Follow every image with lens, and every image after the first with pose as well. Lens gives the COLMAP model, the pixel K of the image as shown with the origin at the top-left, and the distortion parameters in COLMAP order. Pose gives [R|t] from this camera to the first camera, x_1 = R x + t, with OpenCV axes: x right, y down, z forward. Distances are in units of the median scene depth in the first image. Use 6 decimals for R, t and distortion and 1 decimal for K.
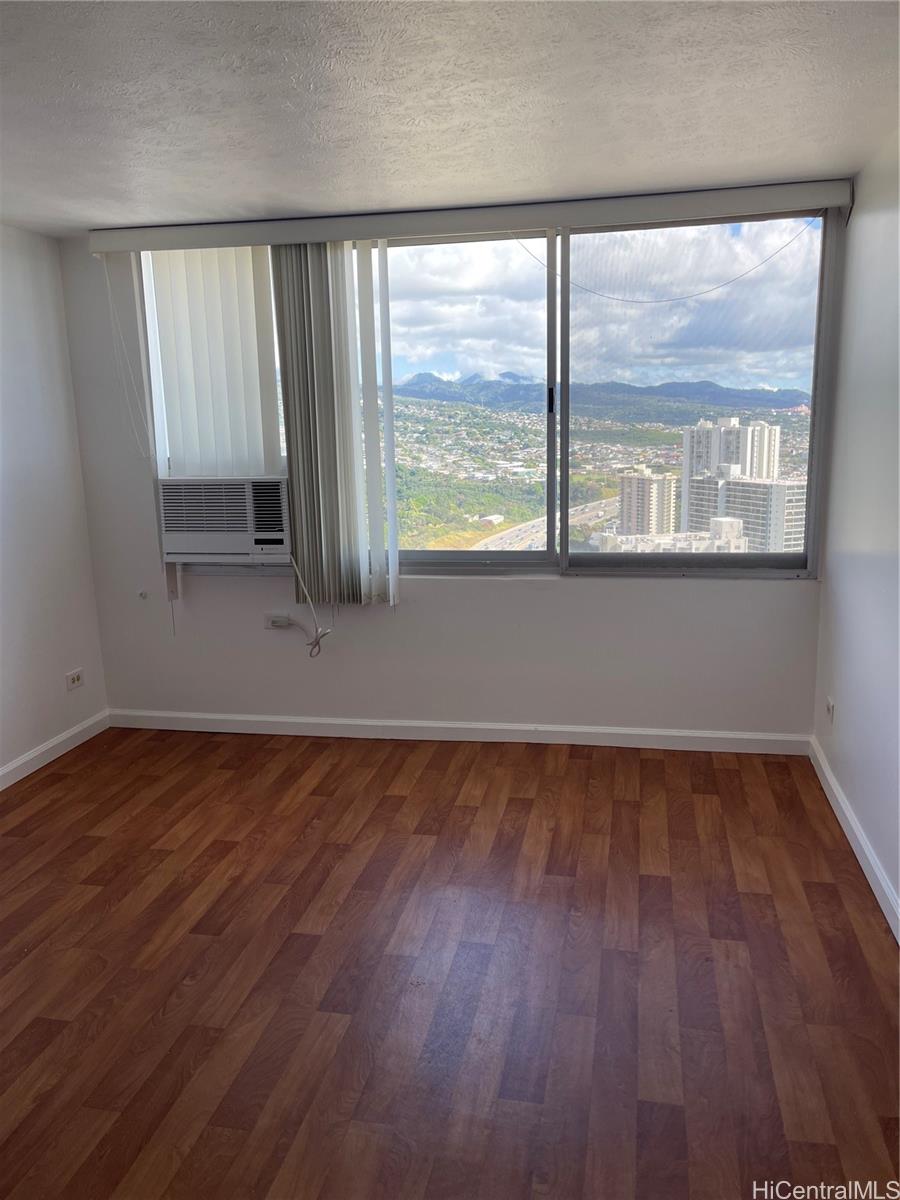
lens RADIAL K [[913.6, 0, 452.1], [0, 913.6, 604.7], [0, 0, 1]] dist [0.070535, -0.085585]
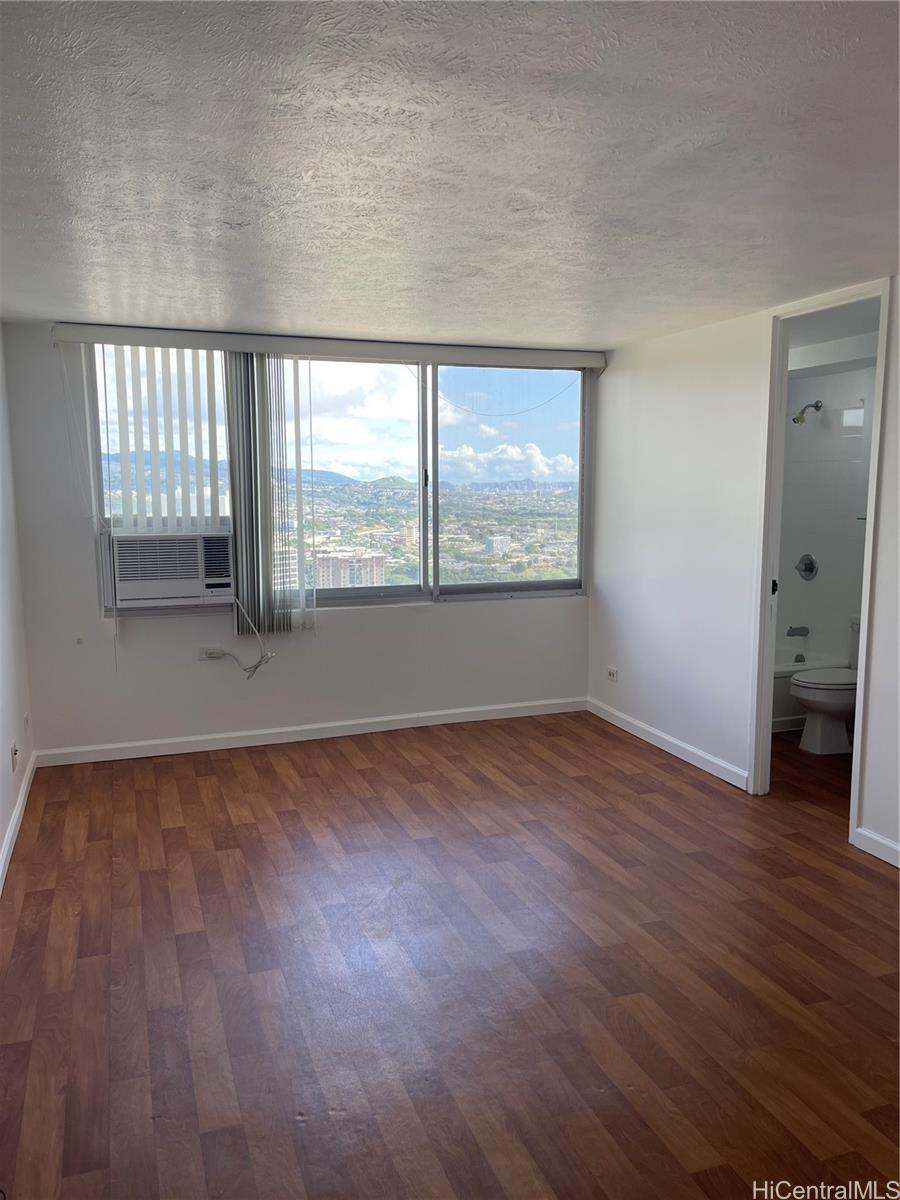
lens RADIAL K [[900.8, 0, 445.5], [0, 900.8, 611.8], [0, 0, 1]] dist [0.090132, -0.230391]
pose [[0.856233, -0.051181, 0.514048, -0.585786], [0.082545, 0.995850, -0.038341, 0.038533], [-0.509952, 0.075261, 0.856904, -0.190360]]
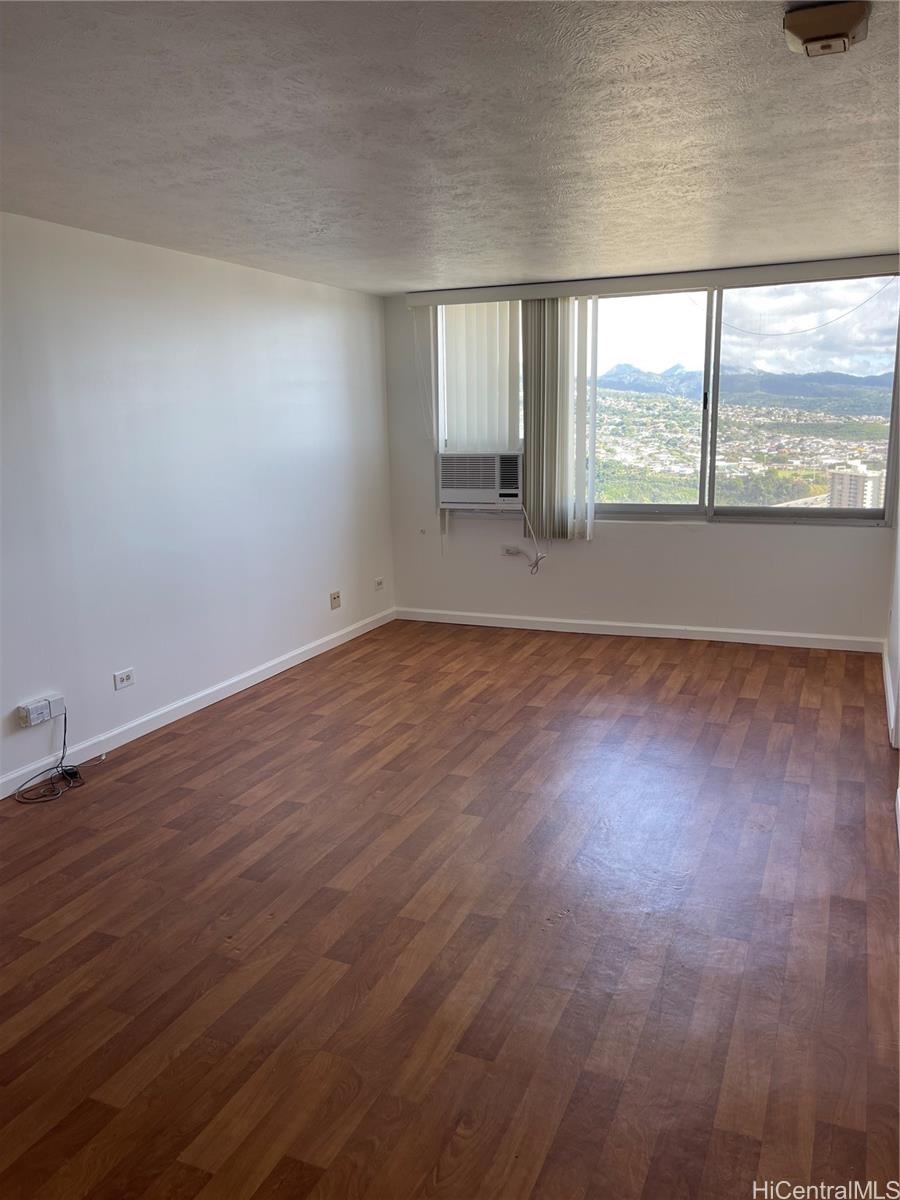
lens RADIAL K [[900.8, 0, 445.5], [0, 900.8, 611.8], [0, 0, 1]] dist [0.090132, -0.230391]
pose [[0.976579, 0.048162, -0.209701, 0.021566], [-0.044289, 0.998751, 0.023126, 0.098113], [0.210553, -0.013297, 0.977492, -0.504897]]
